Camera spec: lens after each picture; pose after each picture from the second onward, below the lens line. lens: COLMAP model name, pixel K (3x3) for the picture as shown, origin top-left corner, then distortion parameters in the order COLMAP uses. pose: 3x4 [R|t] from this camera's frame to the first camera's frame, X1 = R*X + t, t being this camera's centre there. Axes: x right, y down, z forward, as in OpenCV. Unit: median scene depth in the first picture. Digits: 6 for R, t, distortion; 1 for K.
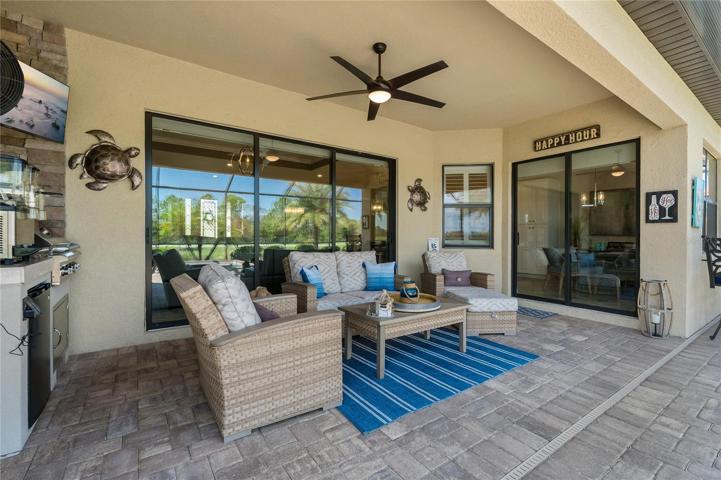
lens RADIAL K [[317.8, 0, 363.0], [0, 317.8, 240.2], [0, 0, 1]] dist [-0.011100, 0.000174]
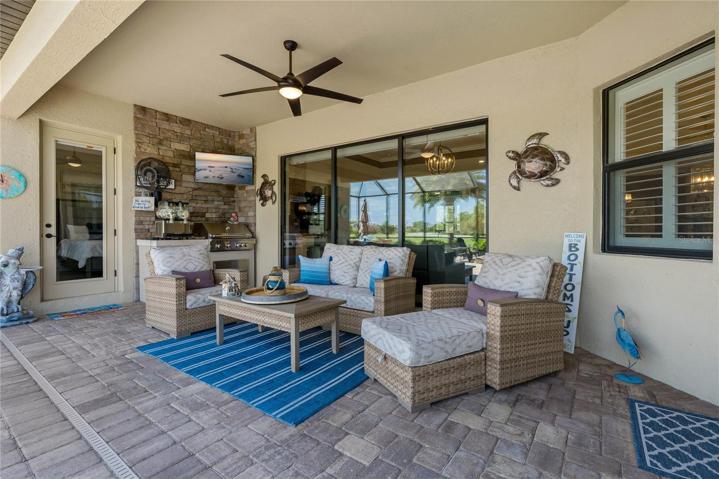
lens RADIAL K [[316.9, 0, 362.0], [0, 316.9, 239.7], [0, 0, 1]] dist [-0.011100, 0.000174]
pose [[0.355805, 0.013955, -0.934456, 1.035506], [-0.017224, 0.999817, 0.008372, 0.011108], [0.934402, 0.013116, 0.355980, 0.811179]]
